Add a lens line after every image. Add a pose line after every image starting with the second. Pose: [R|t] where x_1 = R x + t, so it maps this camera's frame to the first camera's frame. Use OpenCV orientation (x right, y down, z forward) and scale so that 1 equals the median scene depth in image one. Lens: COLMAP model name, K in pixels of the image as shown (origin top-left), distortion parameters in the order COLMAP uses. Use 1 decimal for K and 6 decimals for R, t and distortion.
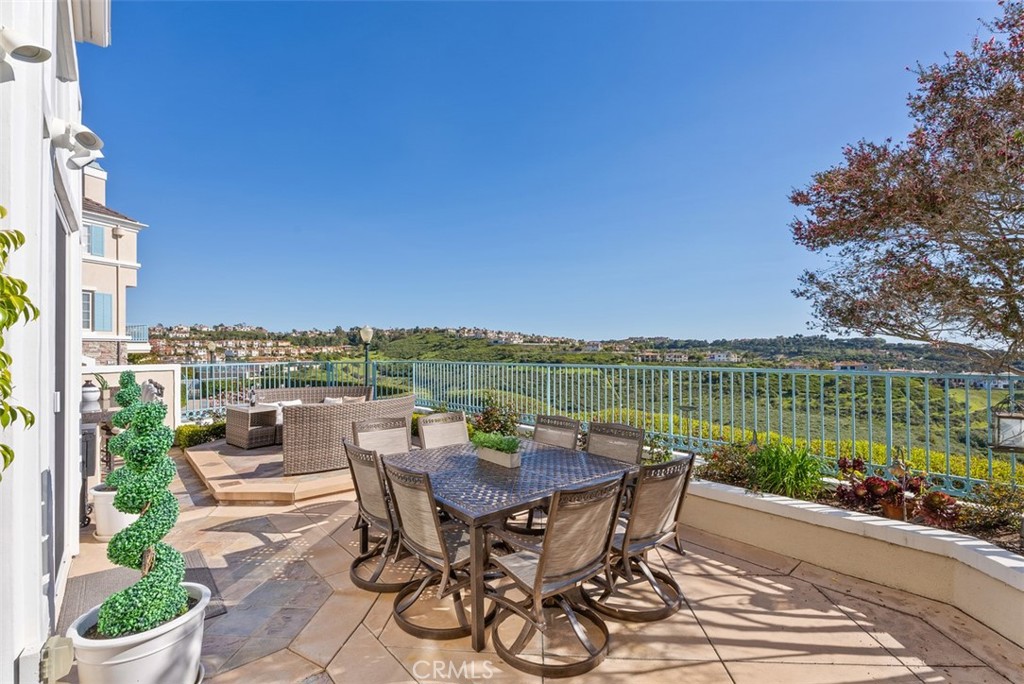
lens RADIAL K [[459.2, 0, 512.0], [0, 459.2, 342.0], [0, 0, 1]] dist [-0.000728, -0.000572]
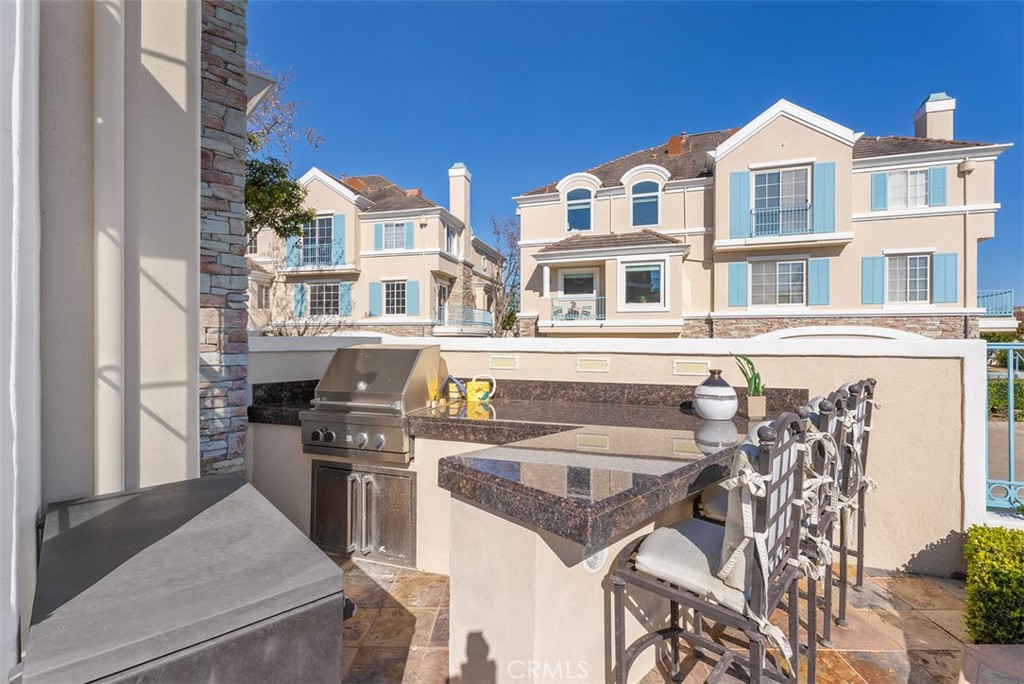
lens RADIAL K [[459.2, 0, 512.0], [0, 459.2, 342.0], [0, 0, 1]] dist [-0.000728, -0.000572]
pose [[0.042956, 0.019256, -0.998891, -0.491625], [0.017278, 0.999650, 0.020014, 0.044705], [0.998928, -0.018118, 0.042609, 0.775764]]
